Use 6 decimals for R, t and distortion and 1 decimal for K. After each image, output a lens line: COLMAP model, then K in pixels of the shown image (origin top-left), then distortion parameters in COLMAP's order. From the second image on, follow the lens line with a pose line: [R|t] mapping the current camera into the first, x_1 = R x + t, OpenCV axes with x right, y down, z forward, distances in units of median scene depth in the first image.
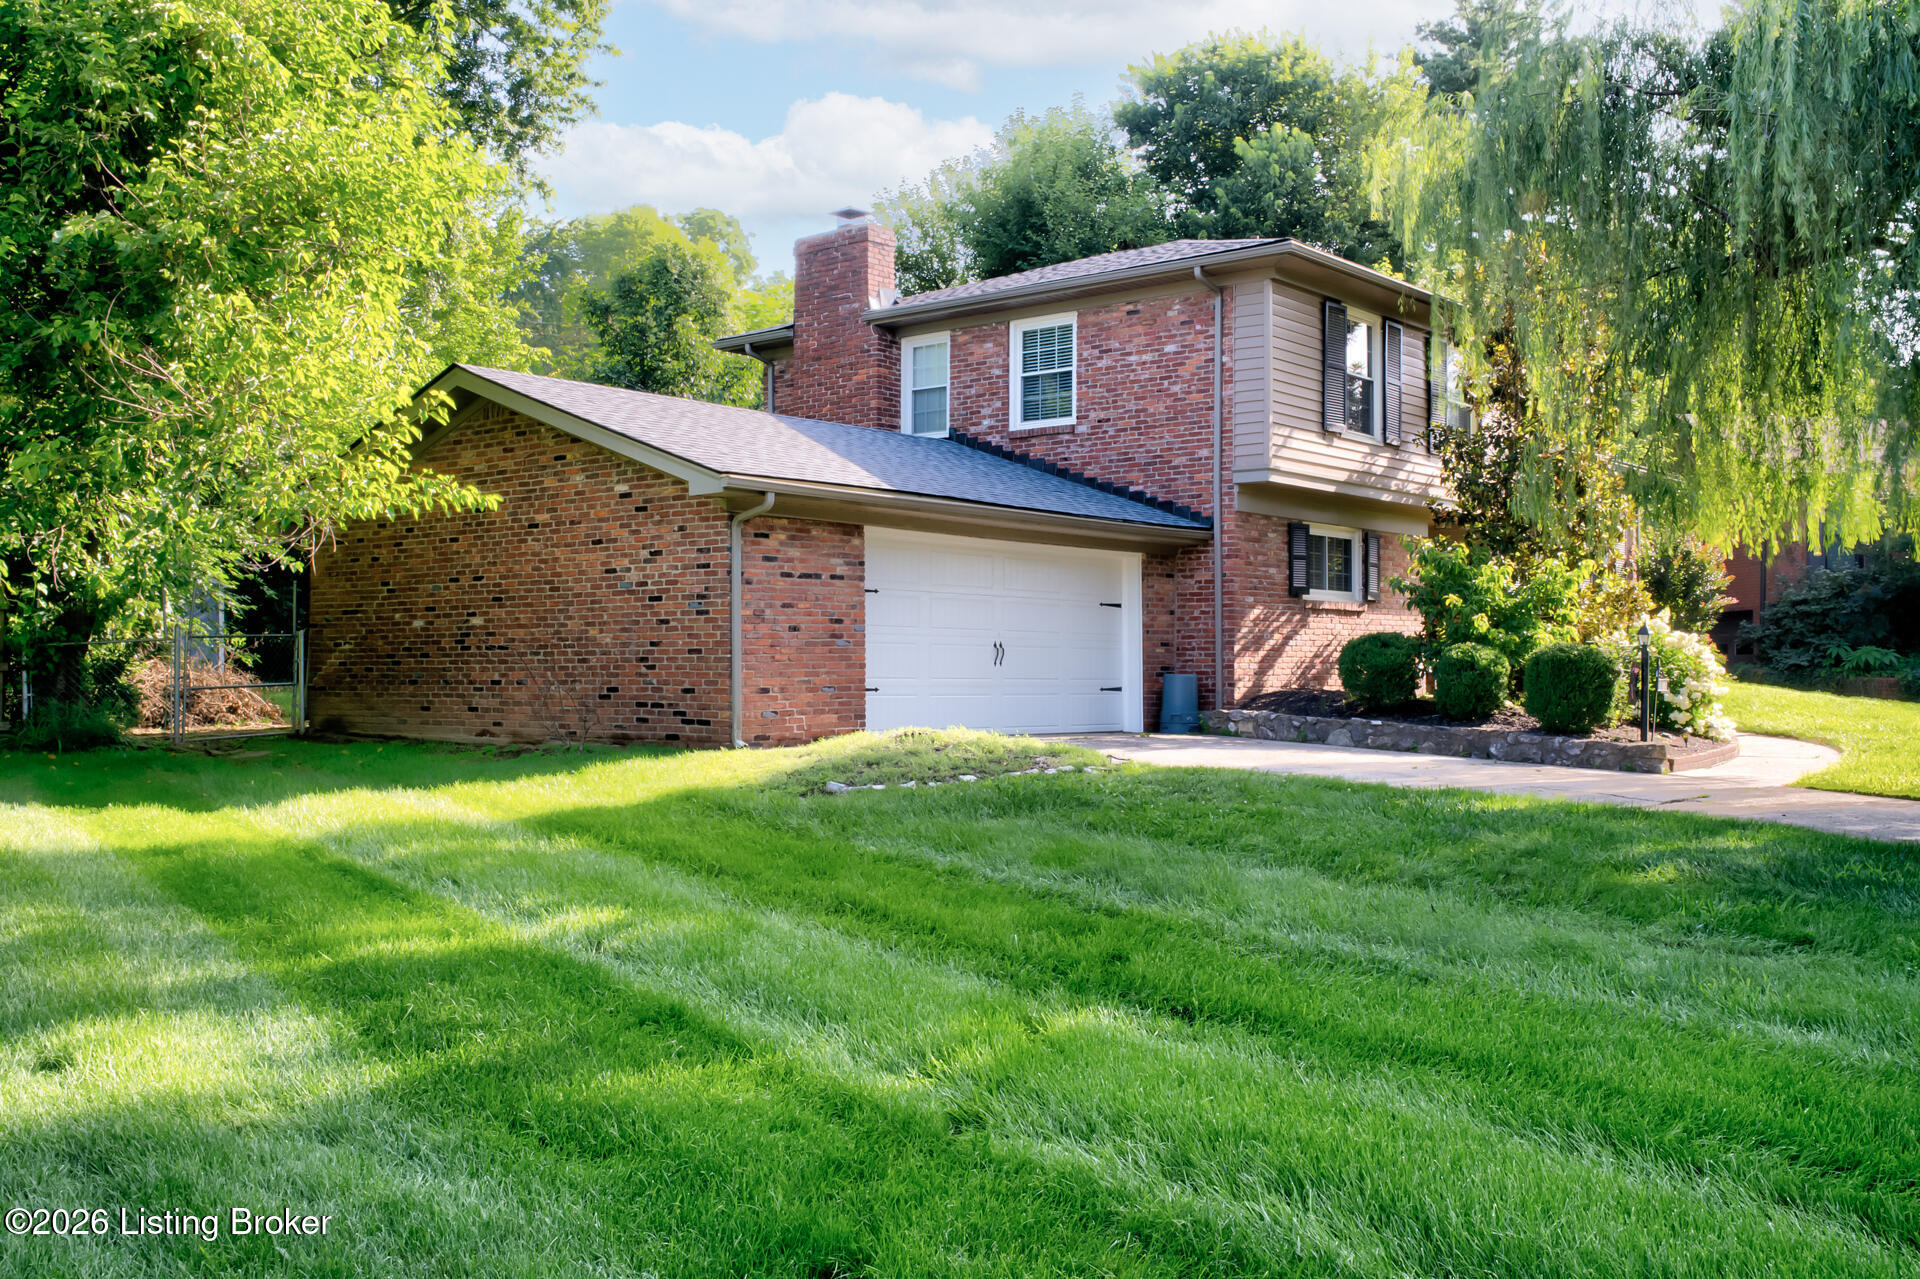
lens RADIAL K [[1811.3, 0, 960.1], [0, 1811.3, 642.9], [0, 0, 1]] dist [-0.007602, 0.000000]
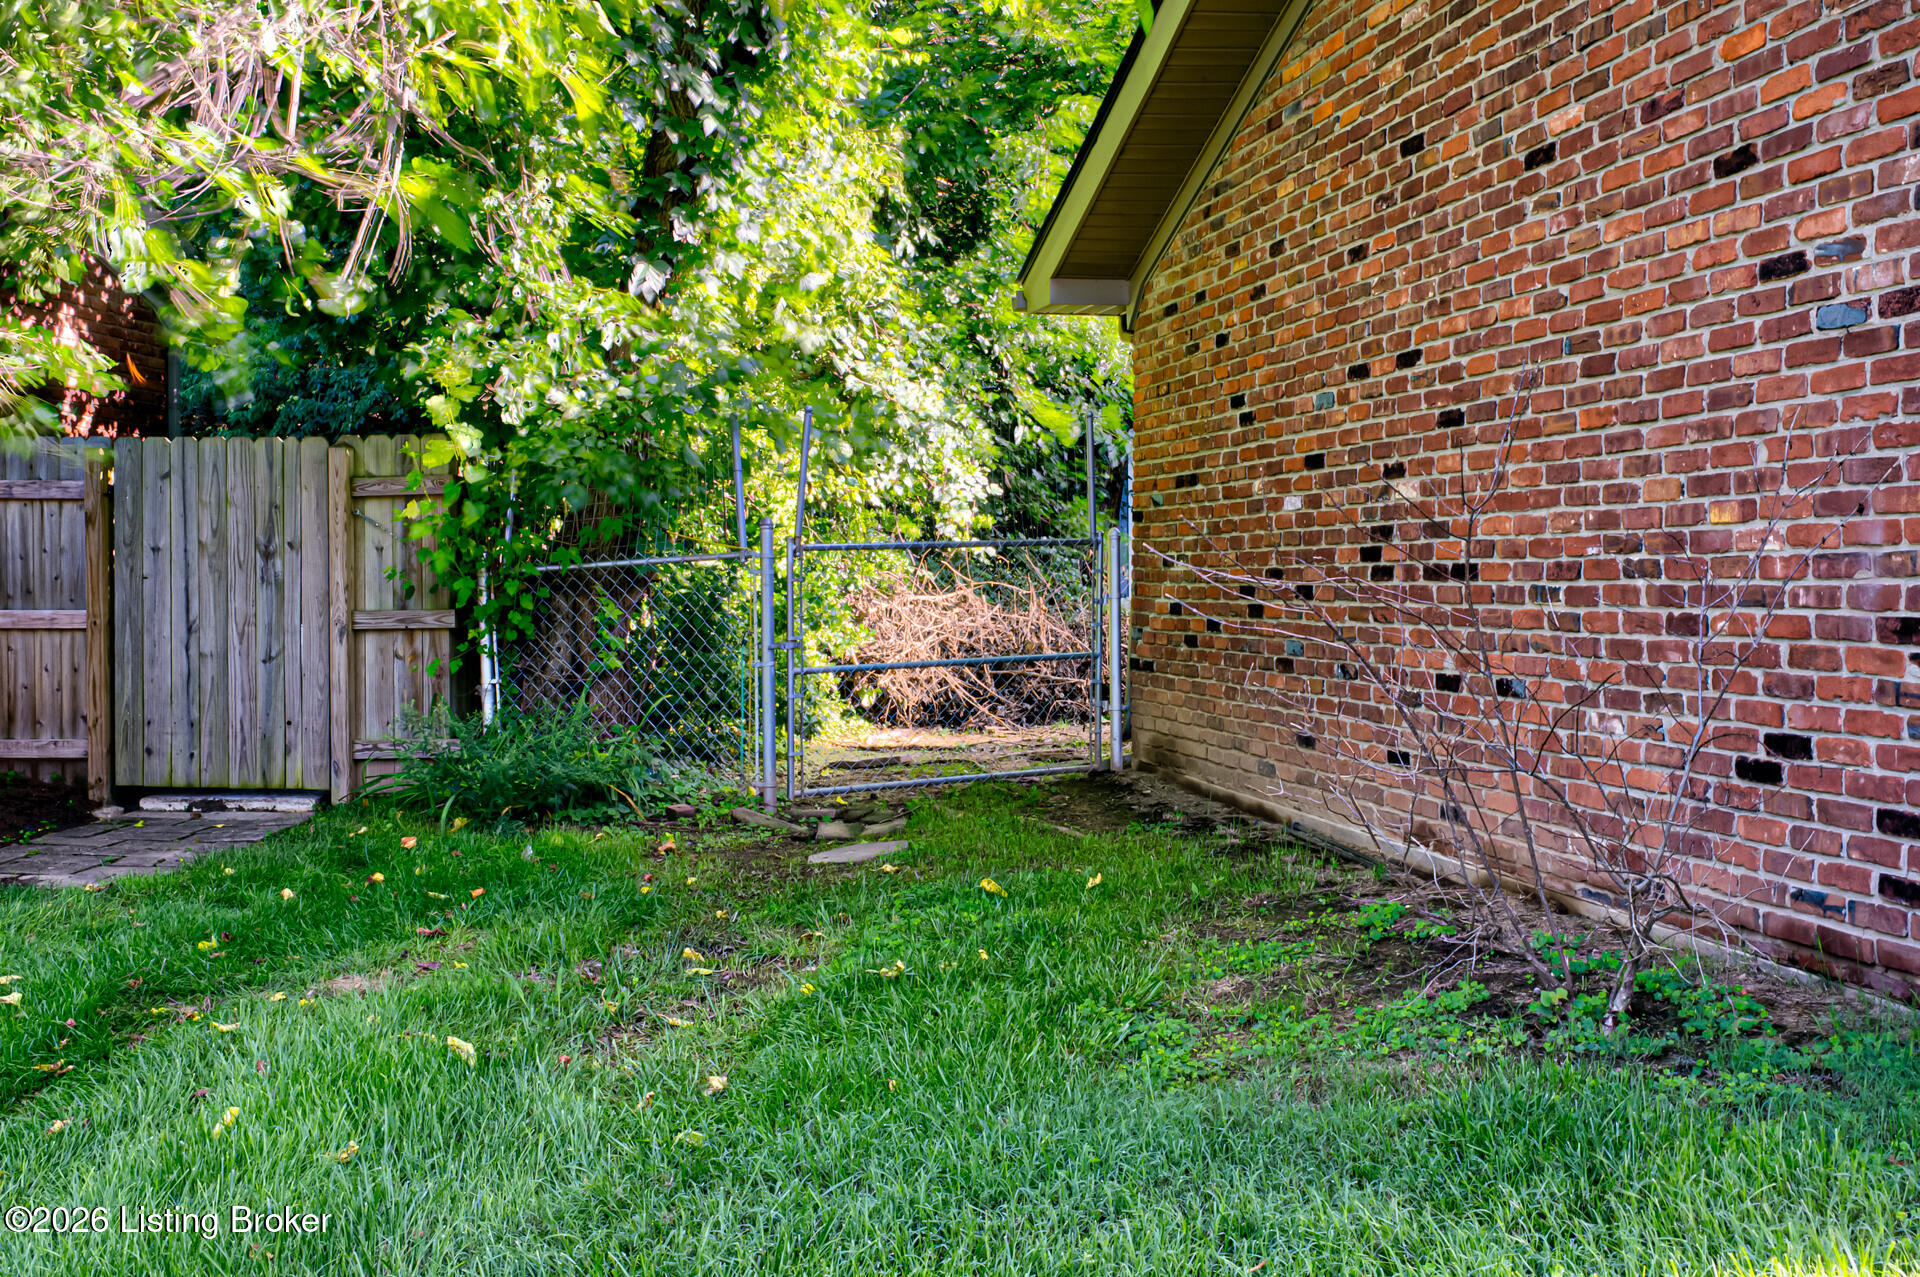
lens RADIAL K [[2220.4, 0, 960.0], [0, 2220.4, 635.2], [0, 0, 1]] dist [0.027825, 0.000000]
pose [[0.806894, 0.012999, -0.590553, -0.097343], [0.011264, 0.999237, 0.037384, -0.002007], [0.590589, -0.036817, 0.806132, 0.647766]]
